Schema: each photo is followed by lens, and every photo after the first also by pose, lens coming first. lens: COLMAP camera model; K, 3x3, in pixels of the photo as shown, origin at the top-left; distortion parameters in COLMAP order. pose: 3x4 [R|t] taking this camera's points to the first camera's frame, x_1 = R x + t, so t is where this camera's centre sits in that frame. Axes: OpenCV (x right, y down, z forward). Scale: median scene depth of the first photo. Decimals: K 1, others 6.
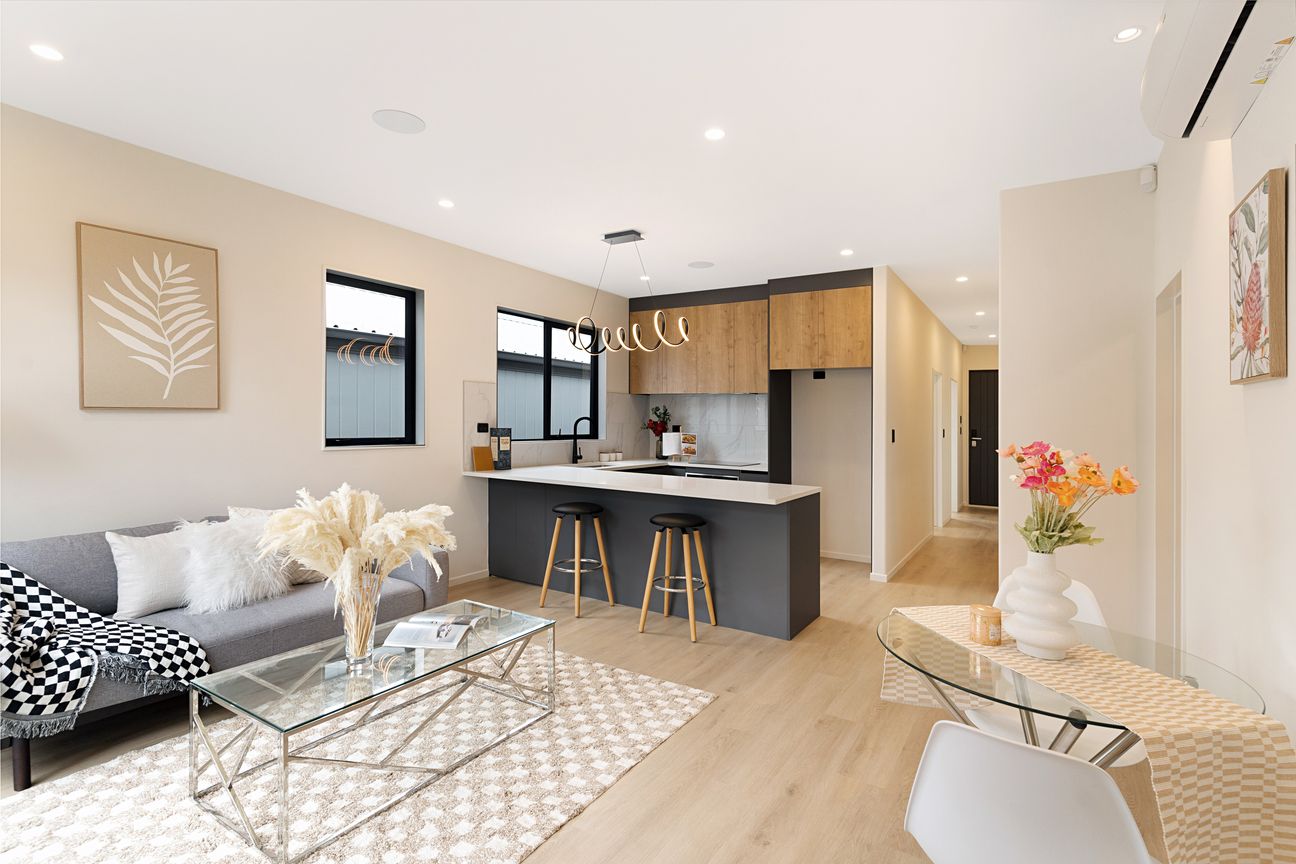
lens RADIAL K [[609.8, 0, 649.3], [0, 609.8, 396.8], [0, 0, 1]] dist [-0.001637, -0.000400]
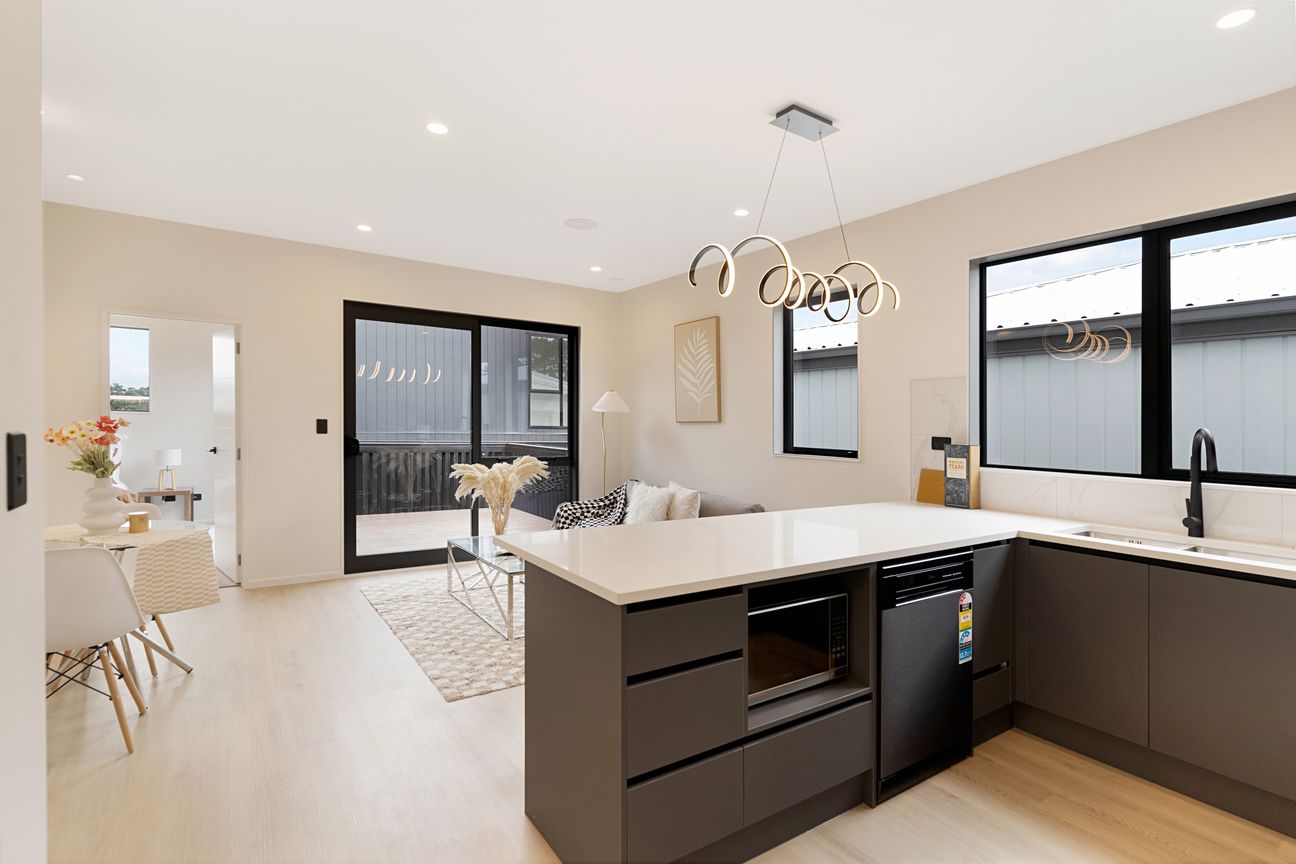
lens RADIAL K [[617.3, 0, 652.4], [0, 617.3, 443.8], [0, 0, 1]] dist [-0.002711, -0.000898]
pose [[-0.385282, 0.000419, -0.922799, 0.775726], [0.002686, 0.999996, -0.000667, 0.076697], [0.922795, -0.002735, -0.385282, 1.466258]]
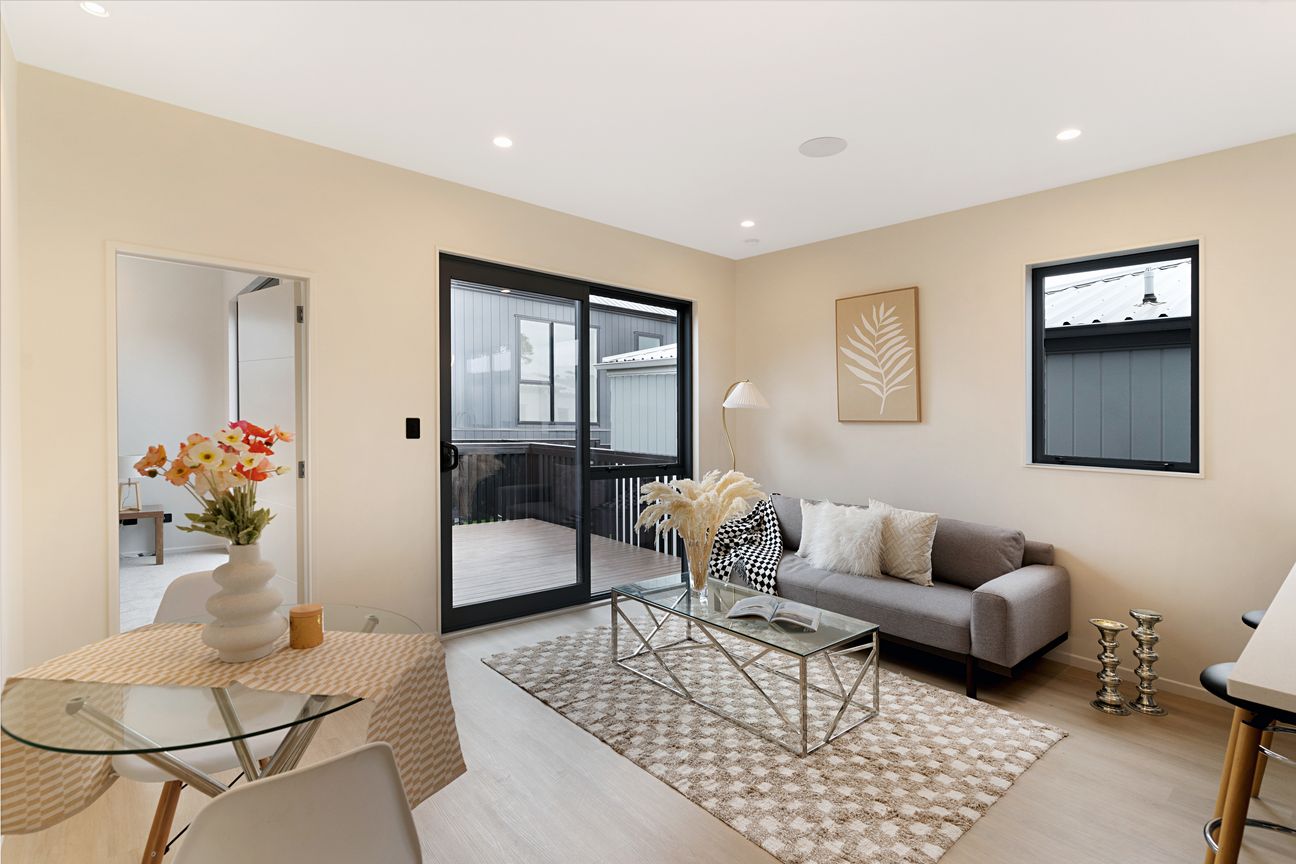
lens RADIAL K [[625.6, 0, 631.2], [0, 625.6, 434.1], [0, 0, 1]] dist [-0.000119, 0.000421]
pose [[-0.291694, -0.003179, -0.956506, 0.625221], [0.004085, 0.999981, -0.004569, 0.048524], [0.956503, -0.005240, -0.291675, 0.838356]]
